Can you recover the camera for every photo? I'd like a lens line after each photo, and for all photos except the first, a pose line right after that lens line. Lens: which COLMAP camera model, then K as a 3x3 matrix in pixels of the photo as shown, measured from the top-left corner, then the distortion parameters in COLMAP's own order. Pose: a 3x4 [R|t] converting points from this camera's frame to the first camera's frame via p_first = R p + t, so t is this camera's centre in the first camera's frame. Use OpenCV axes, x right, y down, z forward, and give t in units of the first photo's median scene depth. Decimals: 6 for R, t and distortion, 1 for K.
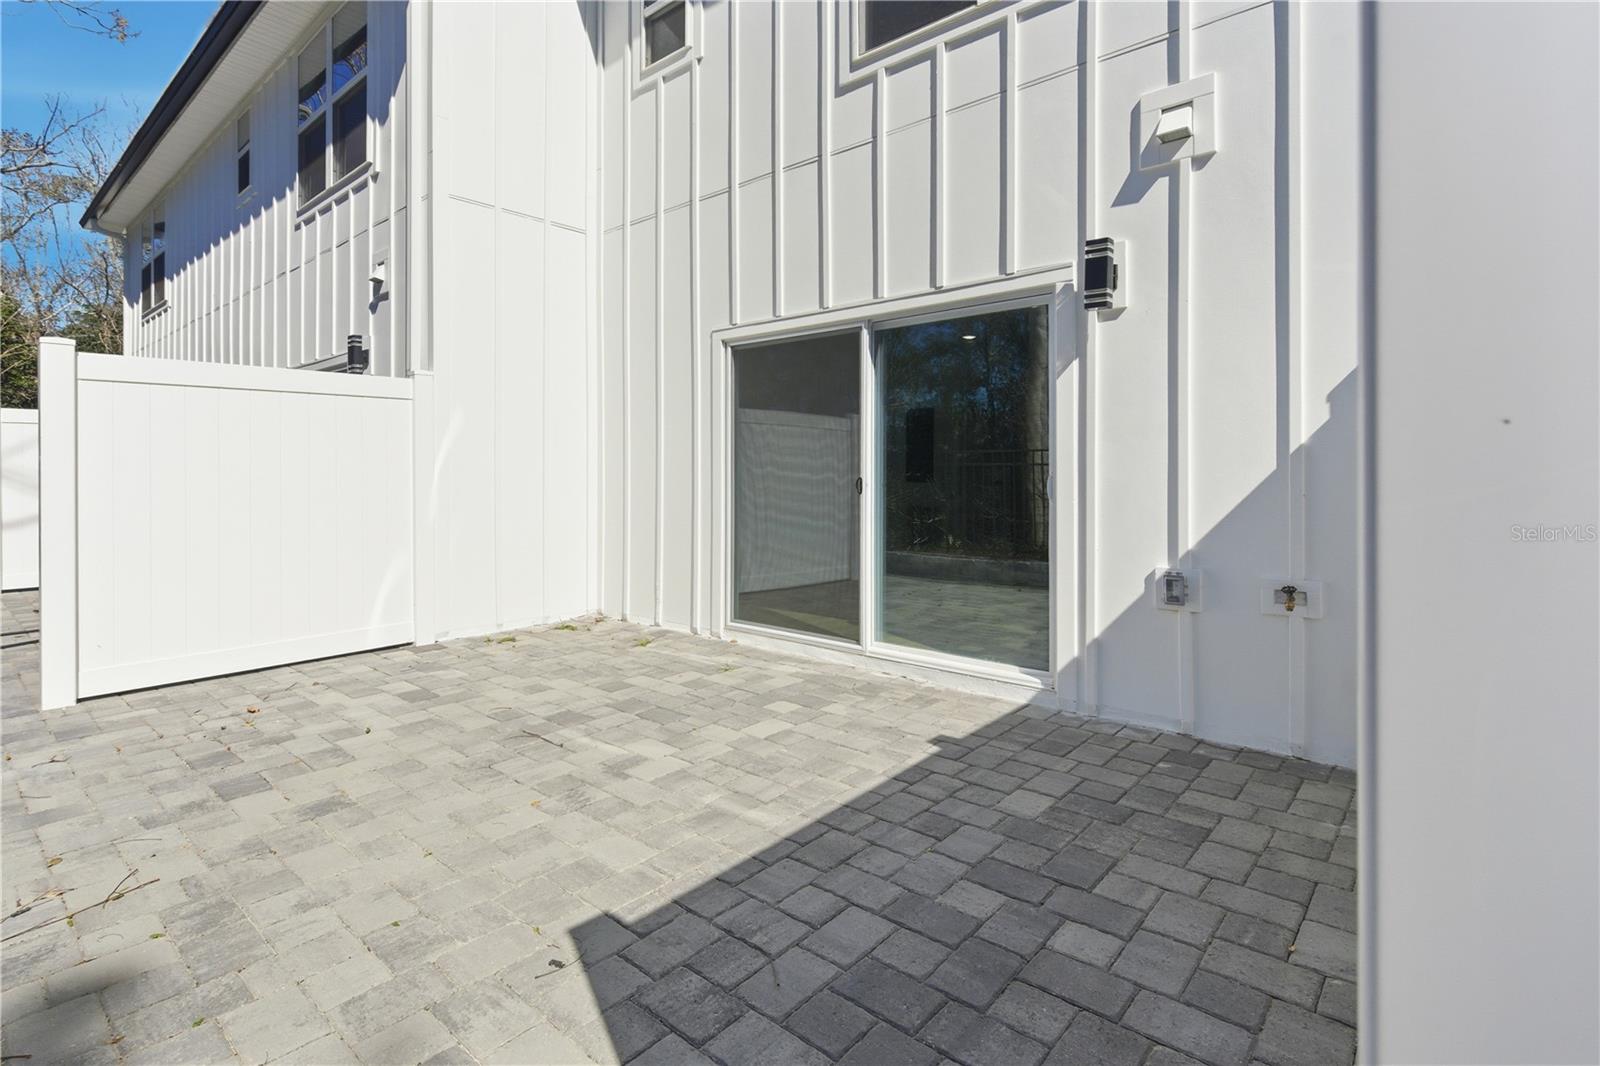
lens RADIAL K [[766.6, 0, 806.2], [0, 766.6, 474.3], [0, 0, 1]] dist [0.002208, -0.000056]
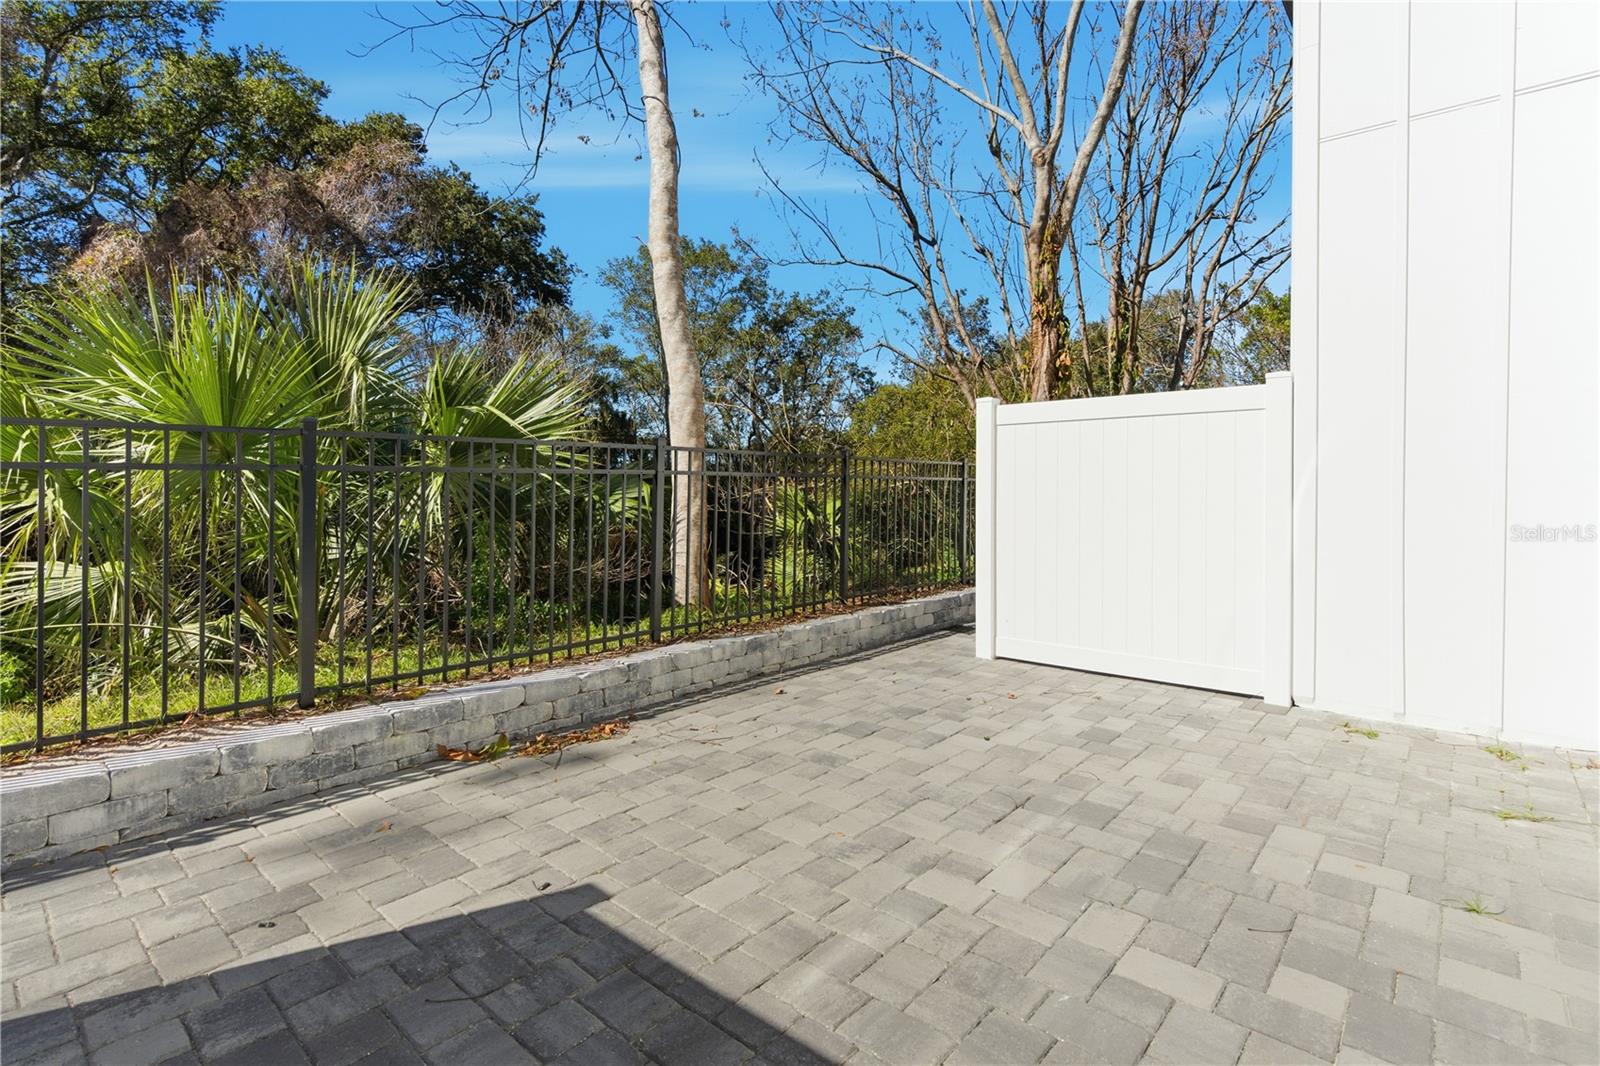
lens RADIAL K [[766.6, 0, 806.2], [0, 766.6, 474.3], [0, 0, 1]] dist [0.002208, -0.000056]
pose [[0.003822, -0.014128, -0.999893, 0.693222], [-0.006946, 0.999876, -0.014154, -0.019510], [0.999969, 0.007000, 0.003723, 1.034166]]
